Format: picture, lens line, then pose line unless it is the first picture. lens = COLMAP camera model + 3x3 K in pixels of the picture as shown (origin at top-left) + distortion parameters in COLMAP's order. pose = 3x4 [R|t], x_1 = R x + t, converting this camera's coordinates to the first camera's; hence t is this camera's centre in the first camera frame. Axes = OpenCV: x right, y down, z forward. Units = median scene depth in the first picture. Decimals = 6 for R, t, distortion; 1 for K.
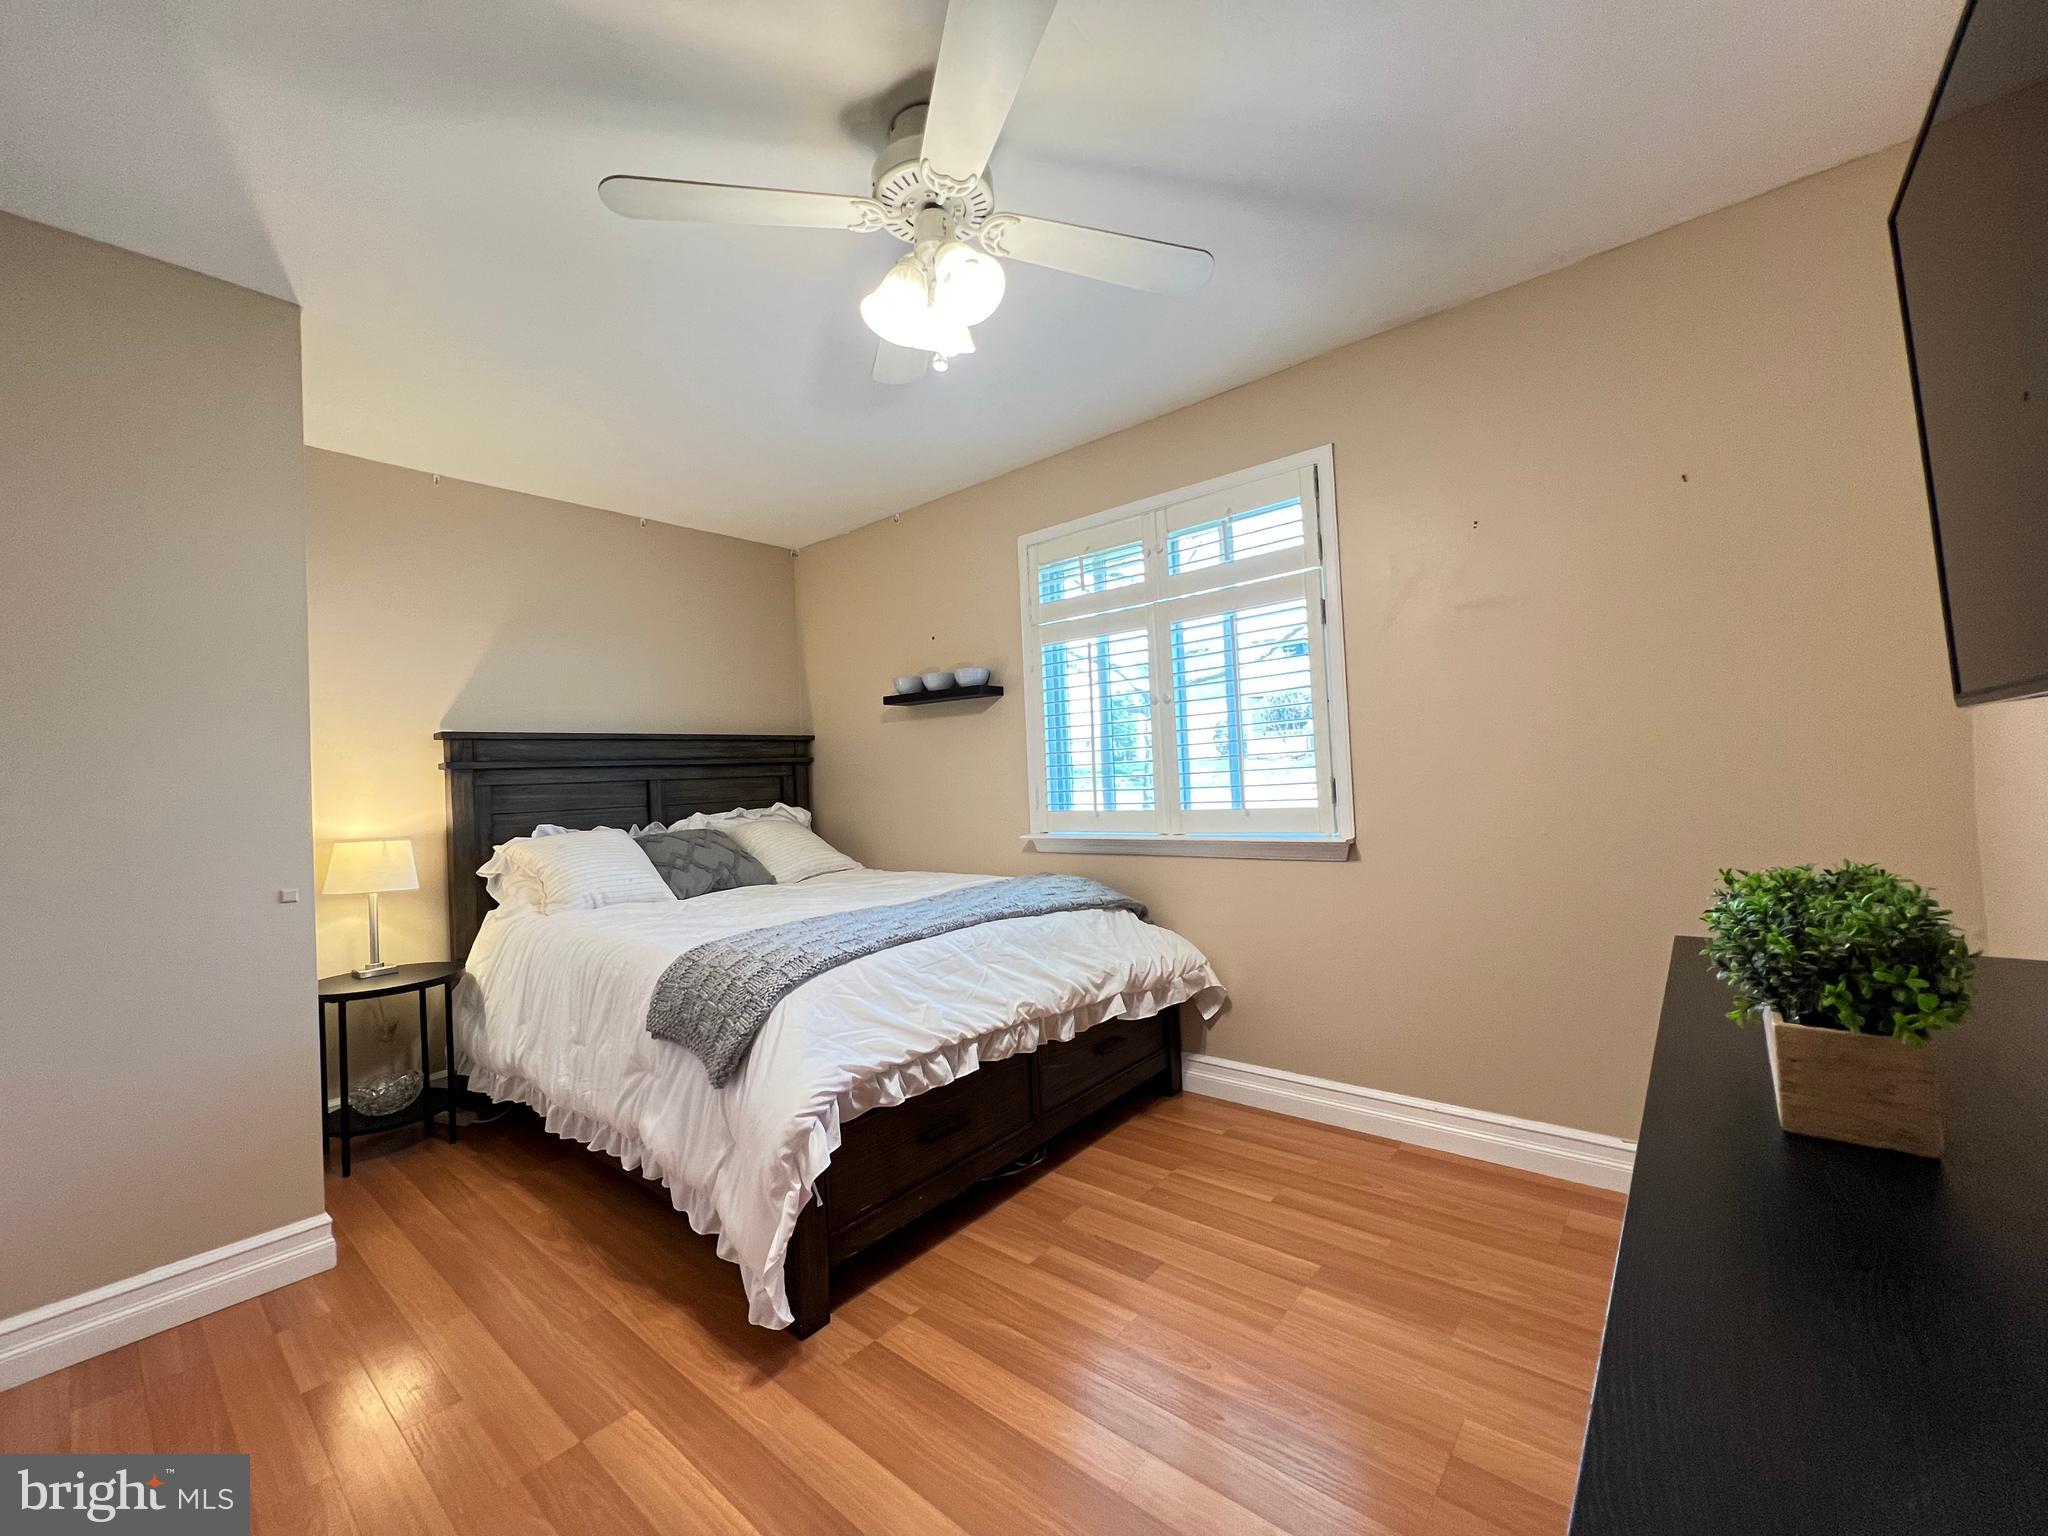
lens RADIAL K [[820.3, 0, 1016.6], [0, 820.3, 758.2], [0, 0, 1]] dist [0.000622, -0.000097]
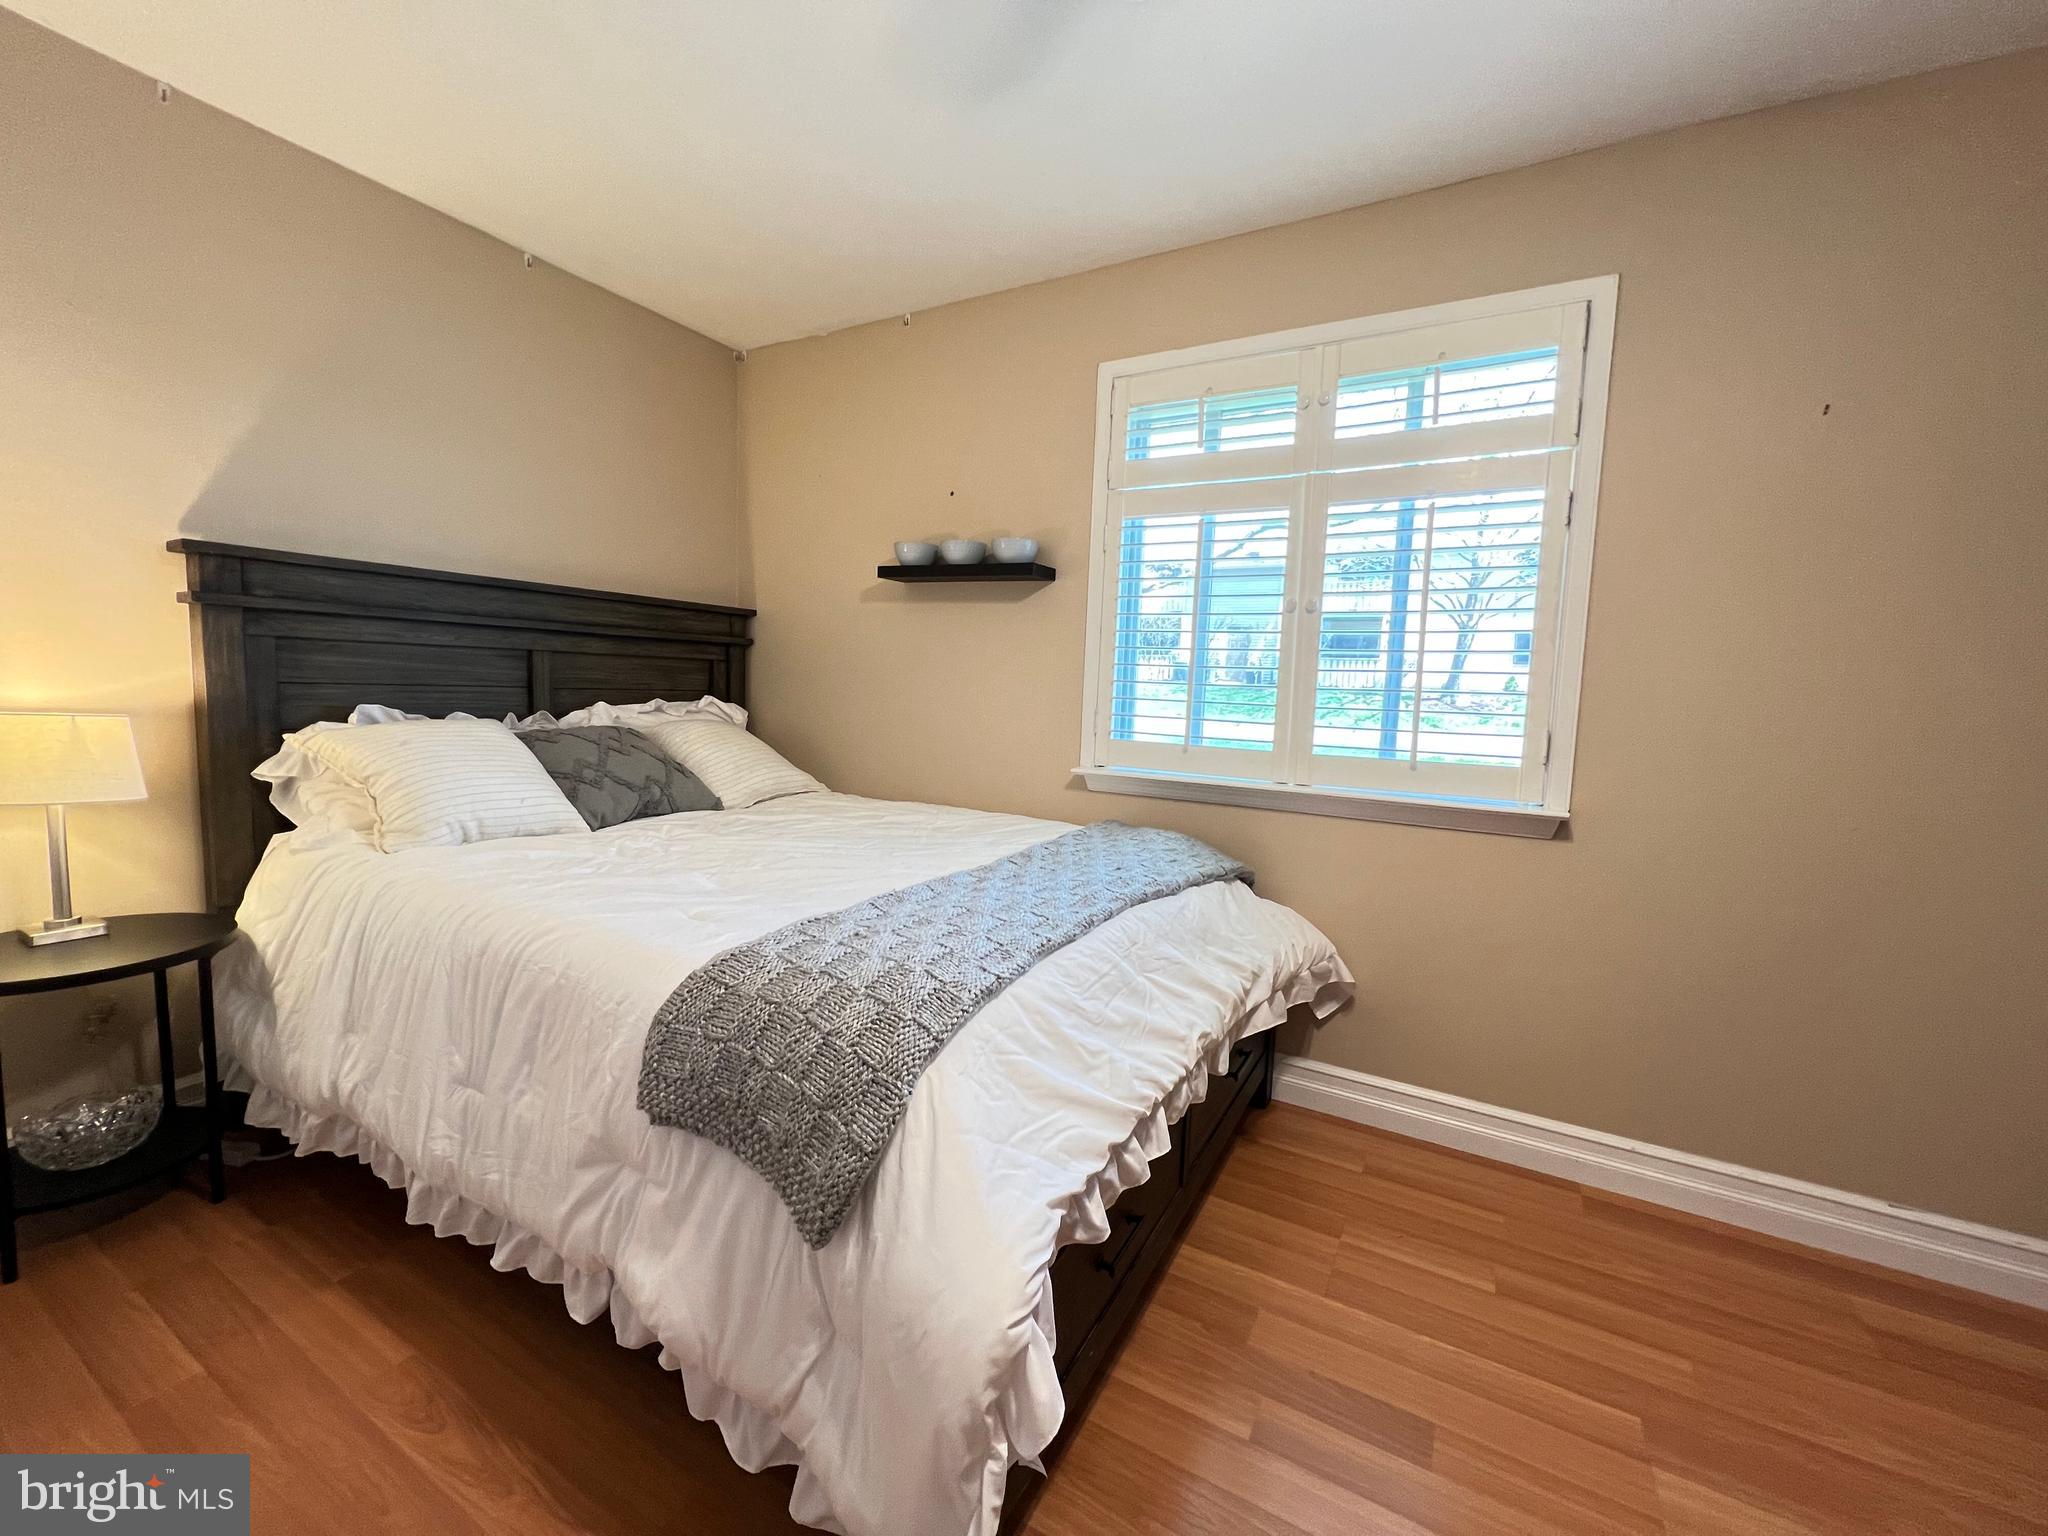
lens RADIAL K [[820.3, 0, 1016.6], [0, 820.3, 758.2], [0, 0, 1]] dist [0.000622, -0.000097]
pose [[0.978985, 0.066773, 0.192691, -0.218407], [-0.088310, 0.990498, 0.105431, 0.009976], [-0.183820, -0.120232, 0.975579, 0.296127]]
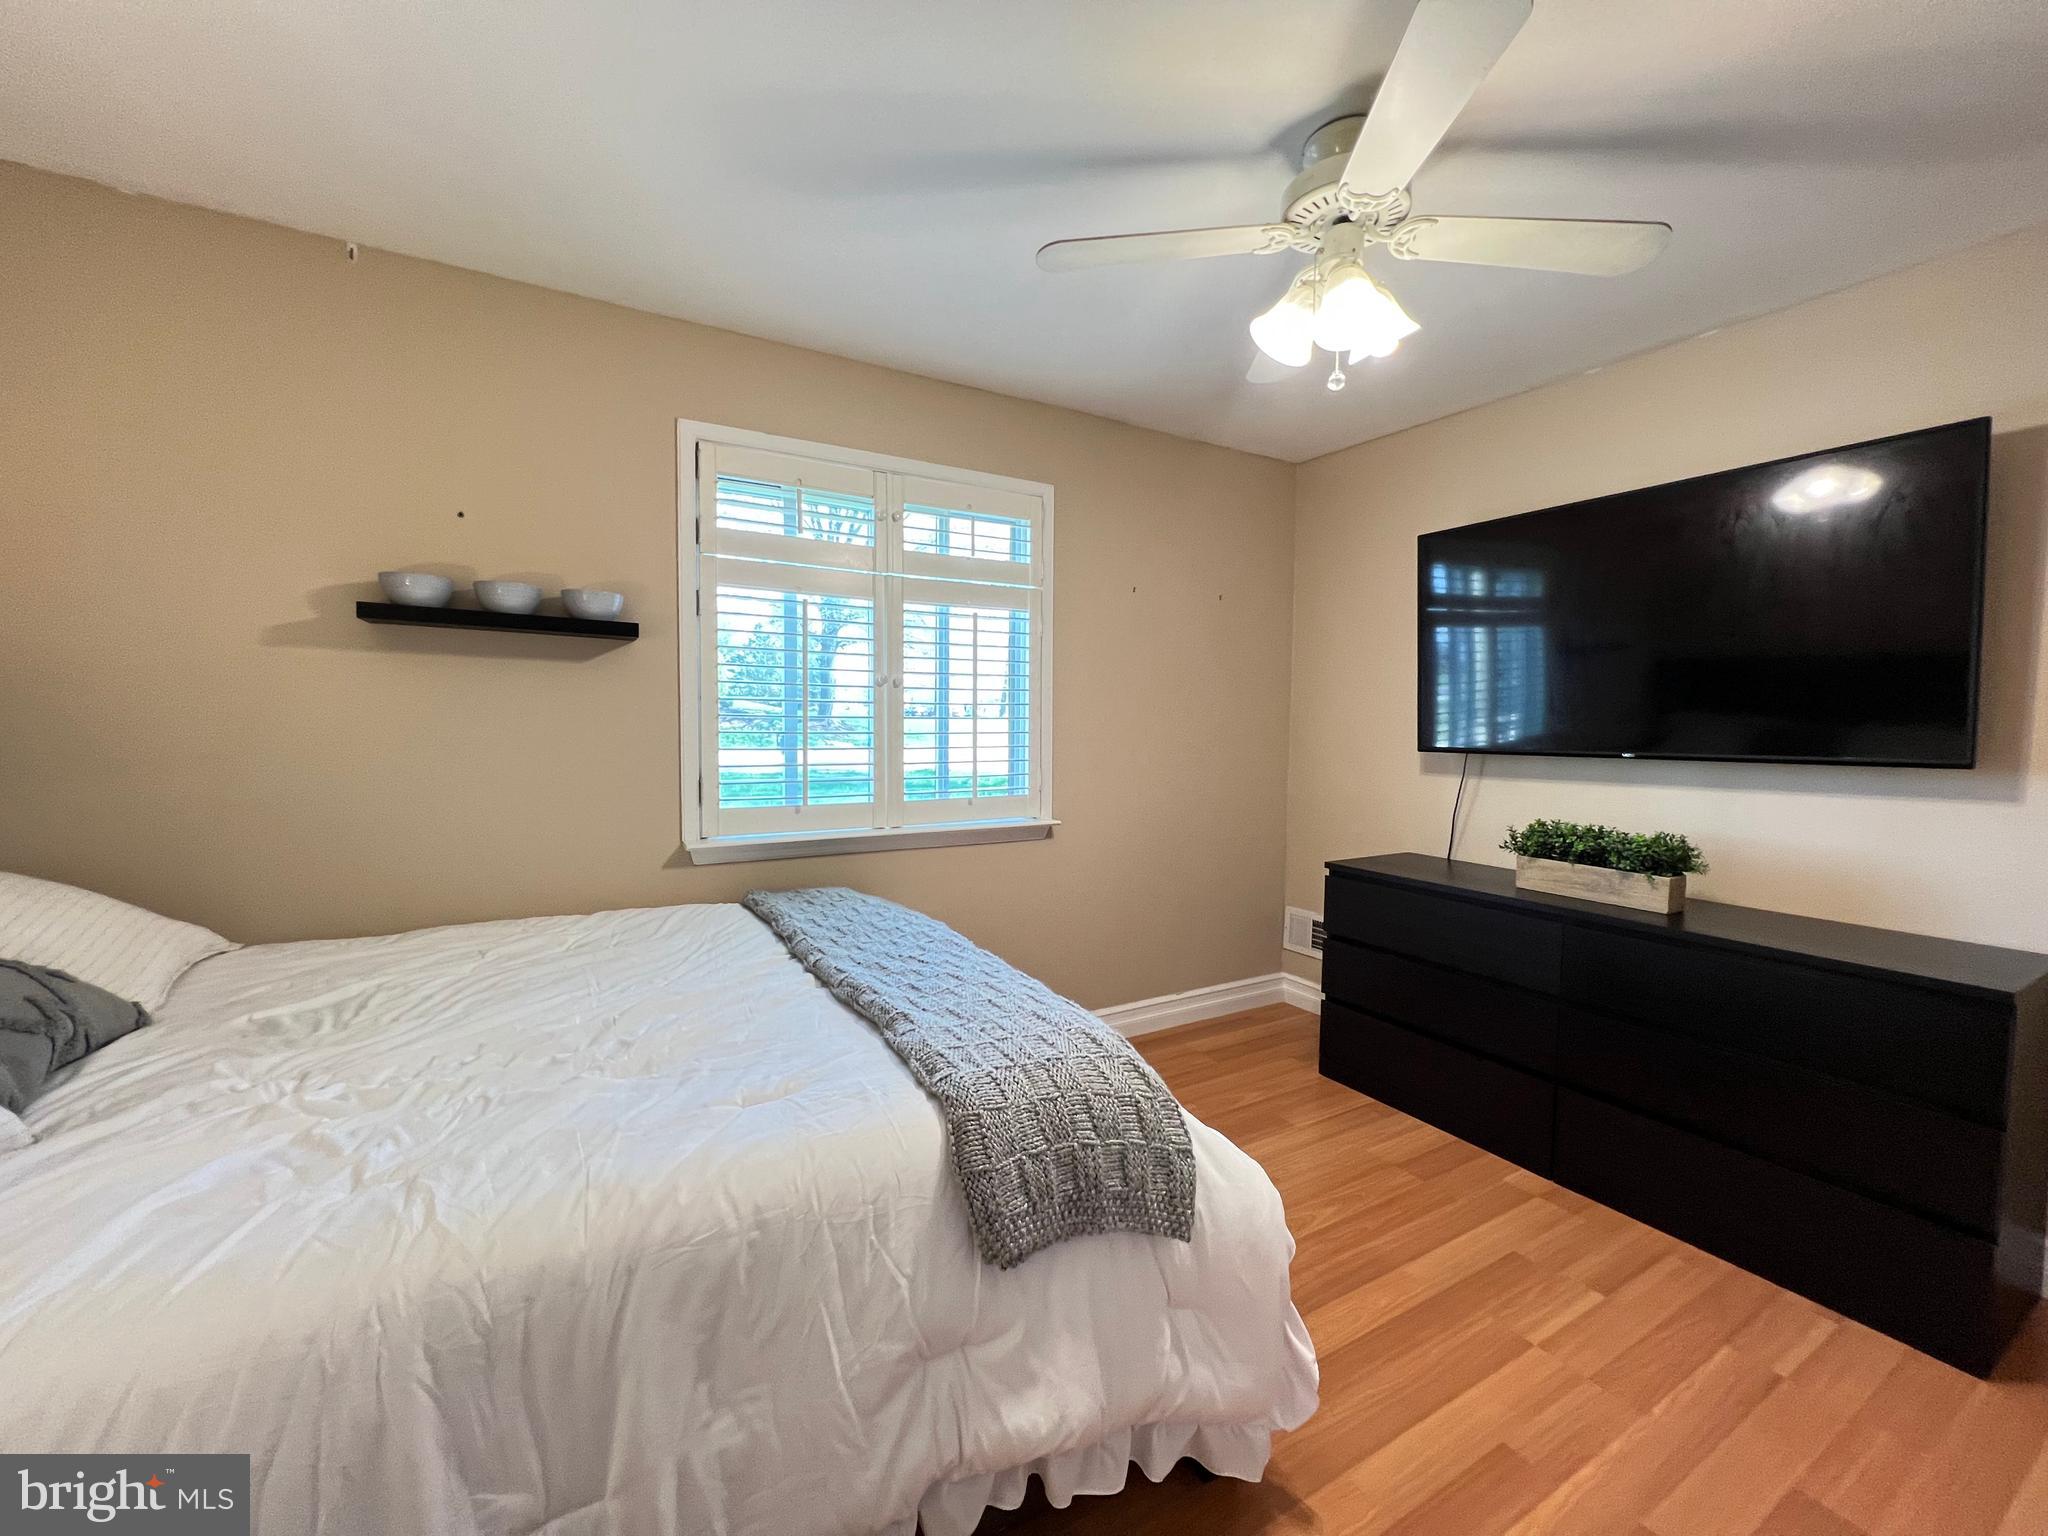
lens RADIAL K [[817.7, 0, 1020.3], [0, 817.7, 761.8], [0, 0, 1]] dist [-0.003022, 0.000223]
pose [[0.328162, 0.007400, 0.944592, -0.644437], [-0.046689, 0.998874, 0.008395, 0.002667], [-0.943467, -0.046857, 0.328139, 0.560153]]
